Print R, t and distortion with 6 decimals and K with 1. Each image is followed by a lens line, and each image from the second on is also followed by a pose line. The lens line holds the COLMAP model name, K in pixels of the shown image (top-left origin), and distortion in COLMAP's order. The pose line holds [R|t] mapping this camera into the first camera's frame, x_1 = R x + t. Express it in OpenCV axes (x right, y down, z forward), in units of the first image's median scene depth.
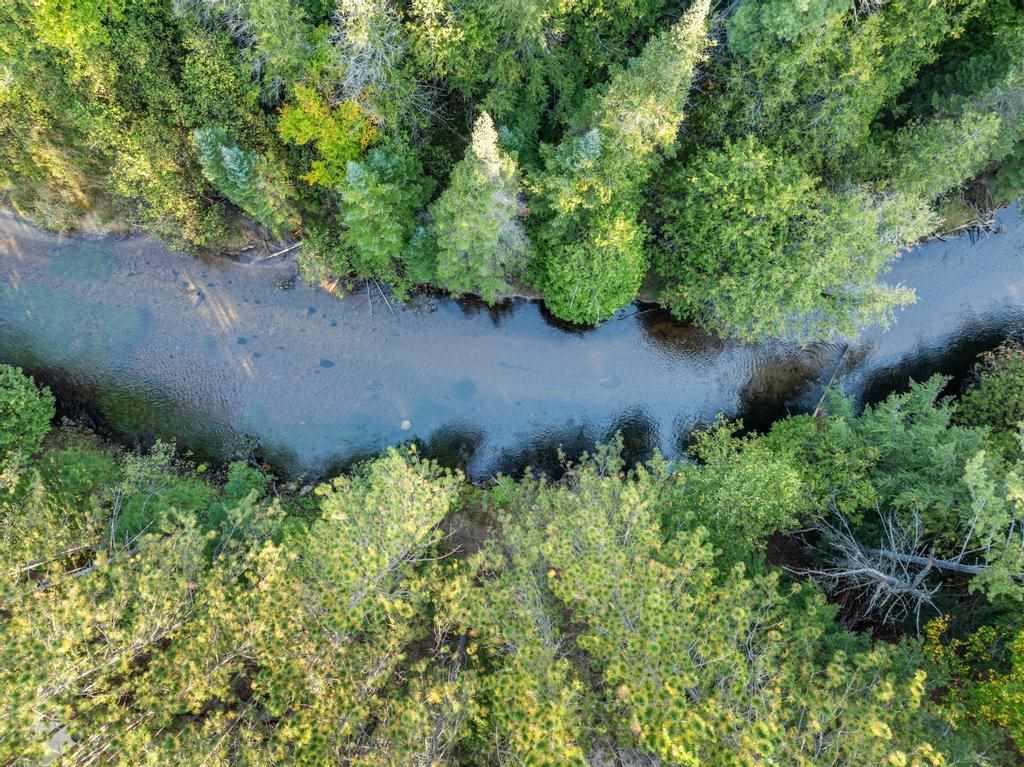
lens RADIAL K [[750.2, 0, 512.6], [0, 750.2, 382.6], [0, 0, 1]] dist [-0.039202, -0.000643]
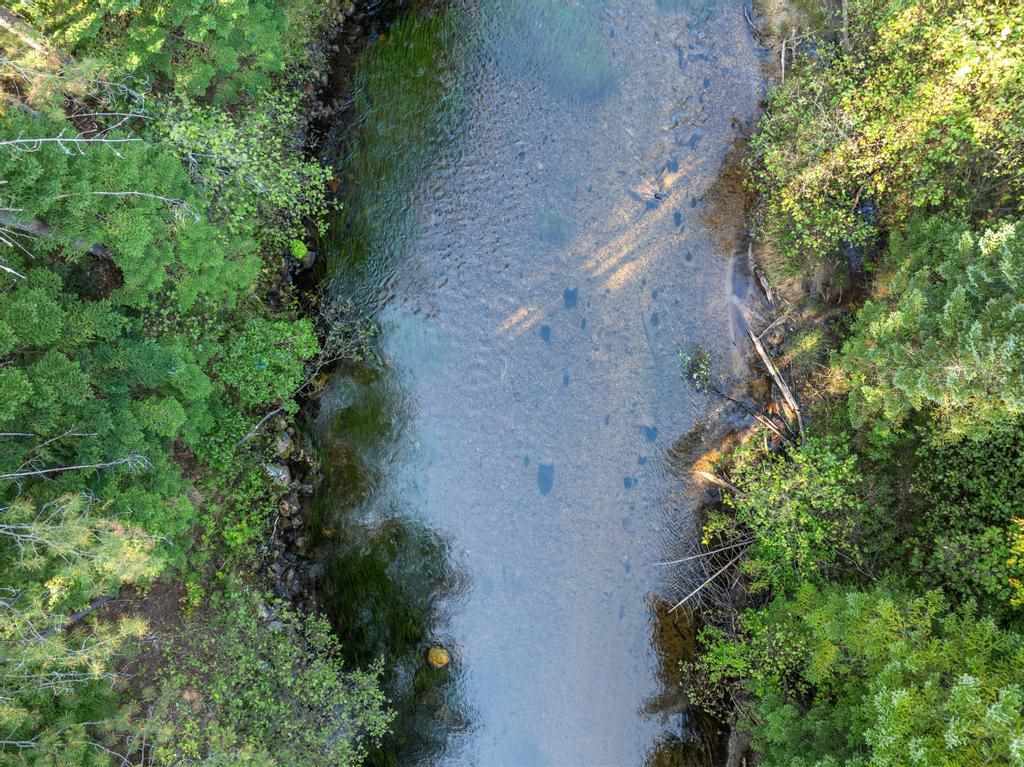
lens RADIAL K [[750.2, 0, 512.0], [0, 750.2, 382.8], [0, 0, 1]] dist [-0.039202, -0.000643]
pose [[0.120950, 0.992611, -0.009739, -0.308500], [-0.992638, 0.121004, 0.005216, -0.013848], [0.006356, 0.009037, 0.999939, 0.517086]]
